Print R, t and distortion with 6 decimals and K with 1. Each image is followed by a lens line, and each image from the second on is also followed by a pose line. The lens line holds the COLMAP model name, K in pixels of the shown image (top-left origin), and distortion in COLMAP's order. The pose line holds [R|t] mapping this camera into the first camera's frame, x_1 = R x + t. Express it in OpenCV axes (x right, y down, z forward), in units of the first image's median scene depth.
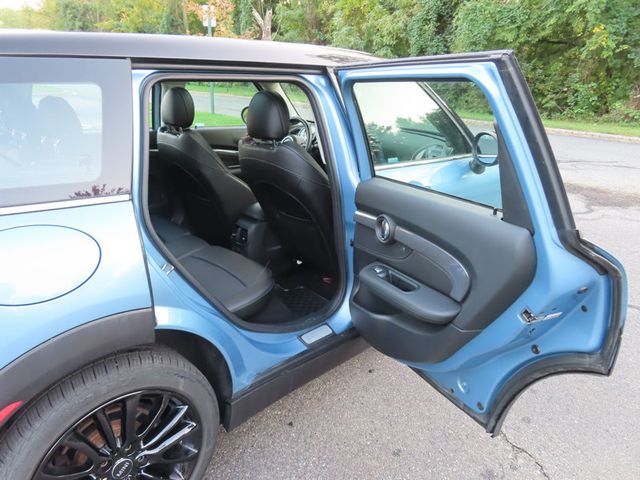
lens RADIAL K [[455.3, 0, 318.6], [0, 455.3, 243.0], [0, 0, 1]] dist [-0.012387, 0.009561]
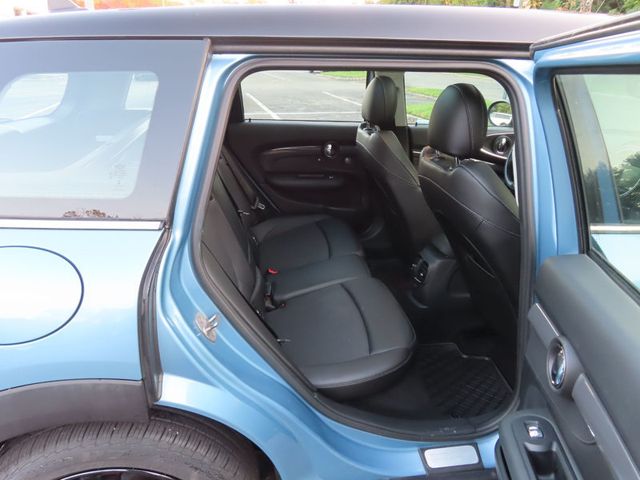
lens RADIAL K [[455.3, 0, 321.1], [0, 455.3, 243.2], [0, 0, 1]] dist [-0.012387, 0.009561]
pose [[0.812264, 0.209046, -0.544543, 0.146728], [-0.195434, 0.977147, 0.083601, -0.128085], [0.549575, 0.038516, 0.834556, 0.355762]]
